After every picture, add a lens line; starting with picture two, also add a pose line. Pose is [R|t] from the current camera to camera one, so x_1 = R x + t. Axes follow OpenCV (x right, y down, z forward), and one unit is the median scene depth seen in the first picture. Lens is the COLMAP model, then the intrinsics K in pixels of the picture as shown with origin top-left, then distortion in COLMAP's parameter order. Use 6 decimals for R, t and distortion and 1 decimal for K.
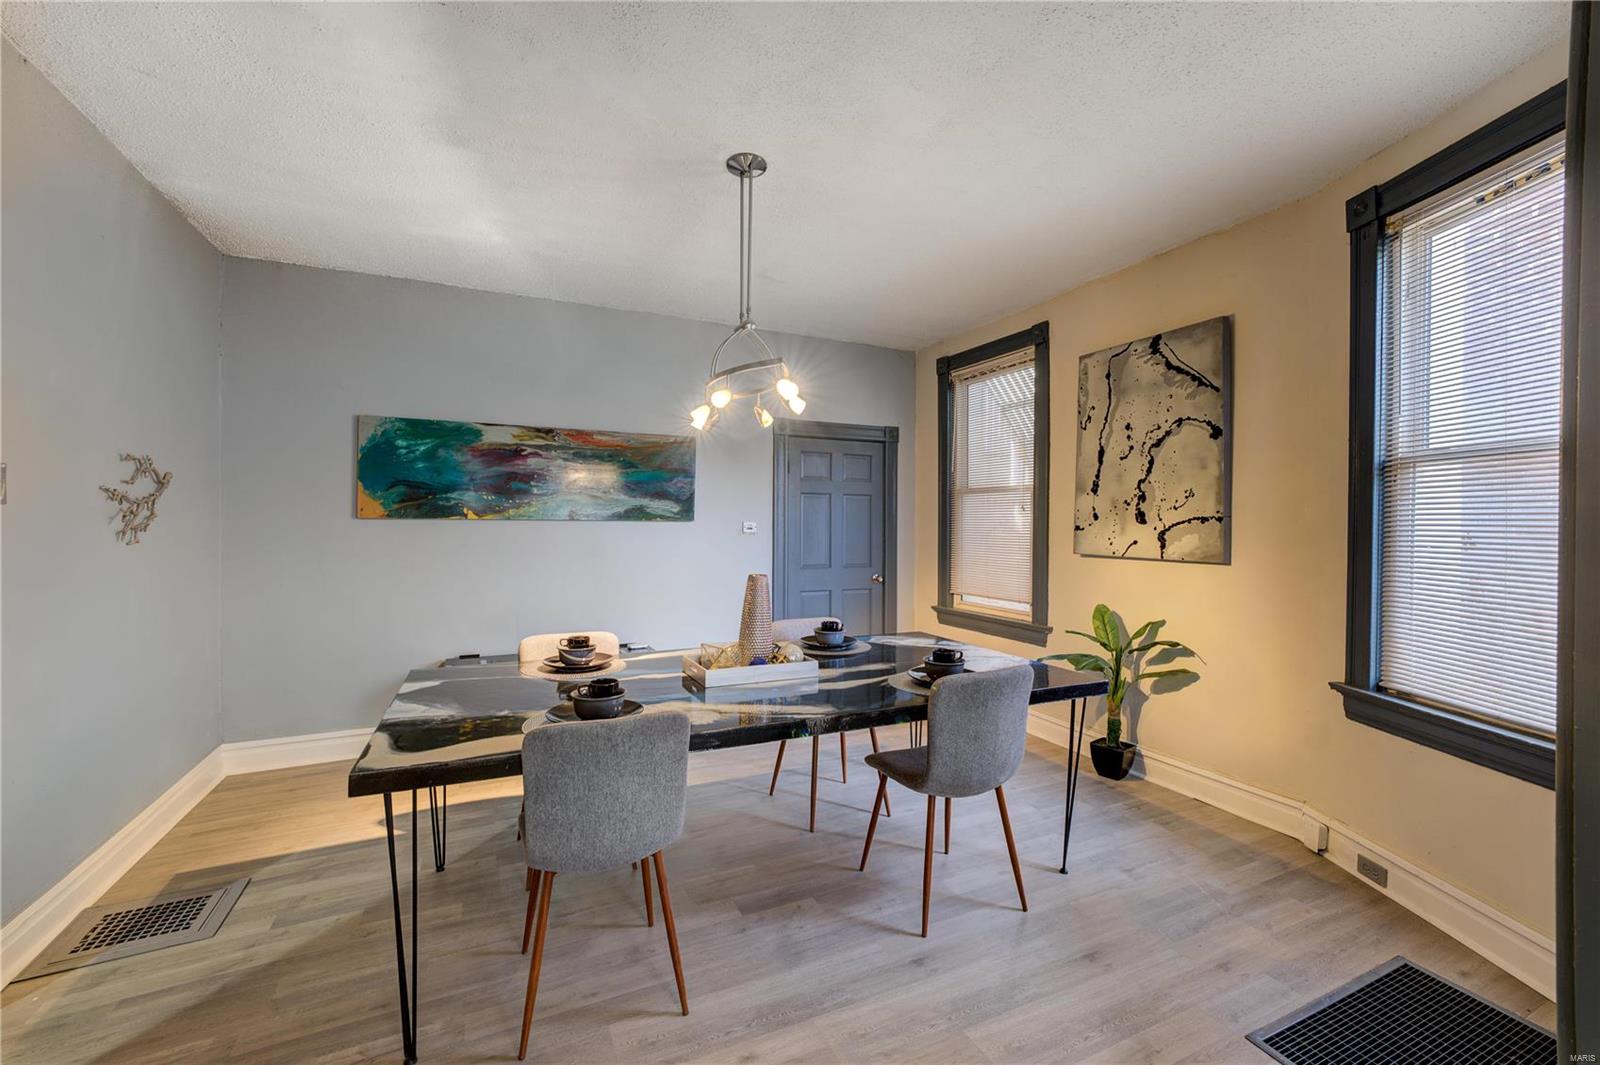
lens RADIAL K [[644.4, 0, 799.3], [0, 644.4, 524.8], [0, 0, 1]] dist [-0.005490, 0.000134]
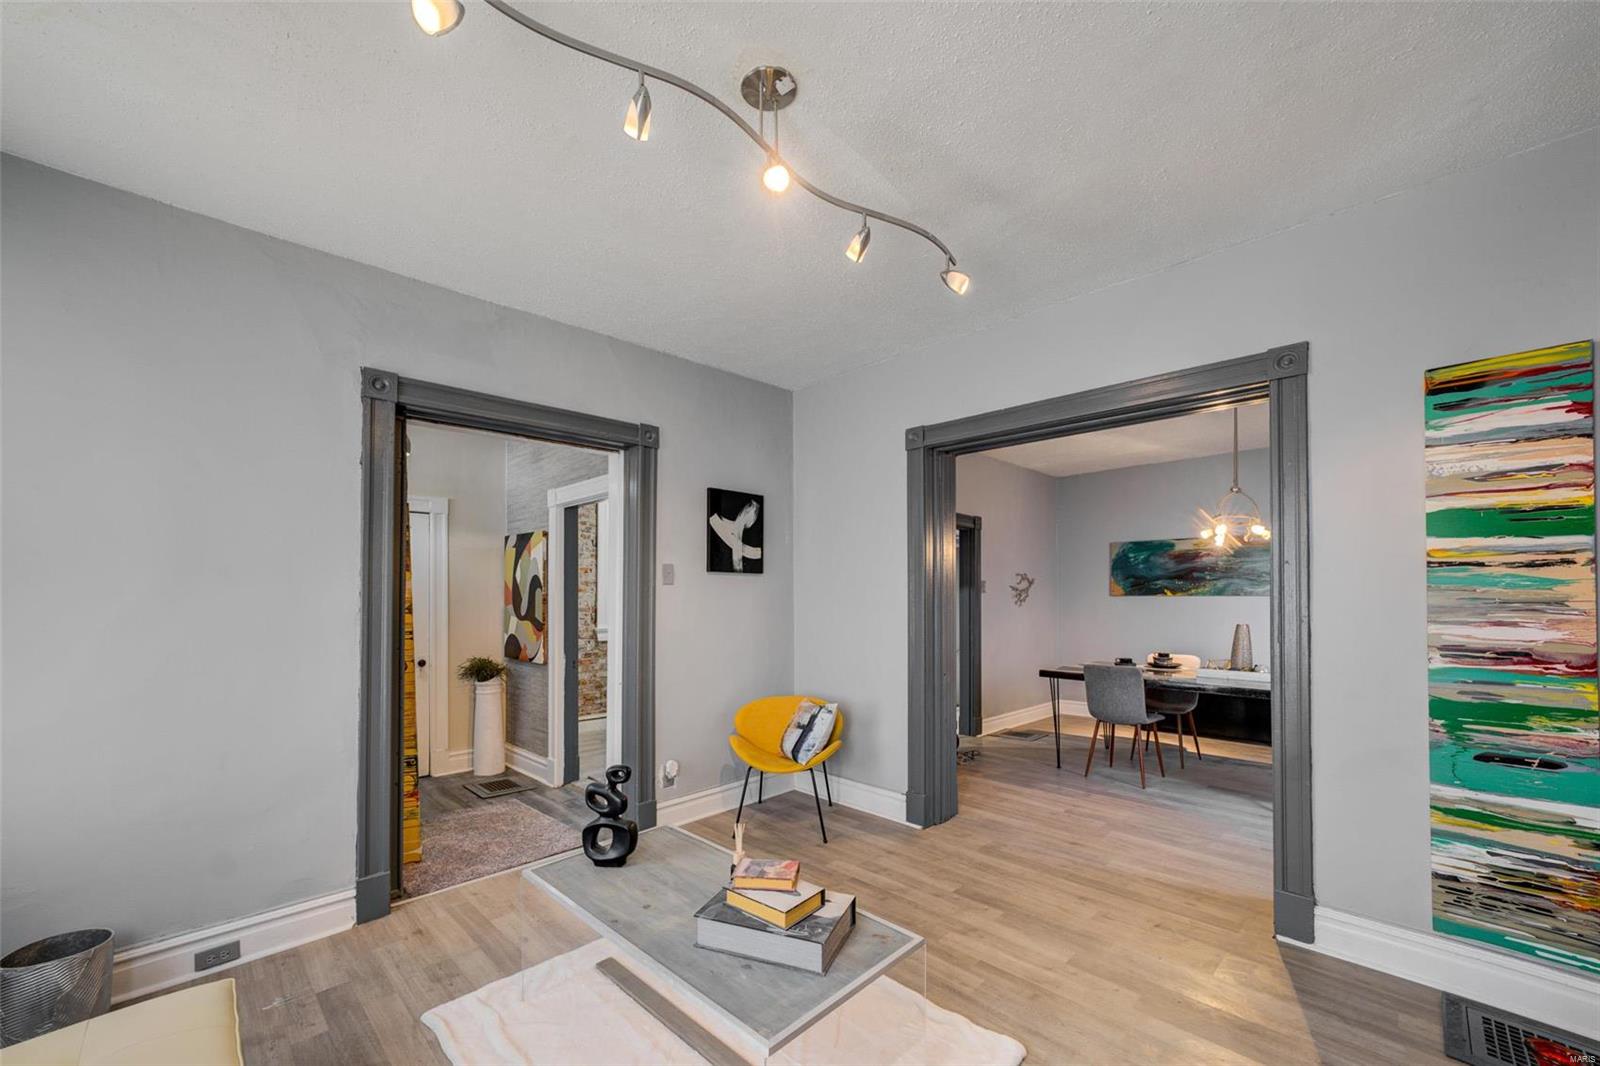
lens RADIAL K [[638.2, 0, 796.9], [0, 638.2, 597.2], [0, 0, 1]] dist [0.000690, 0.009667]
pose [[0.314974, -0.009155, -0.949056, 0.902260], [0.002375, 0.999958, -0.008858, 0.009195], [0.949097, 0.000536, 0.314982, -0.546277]]
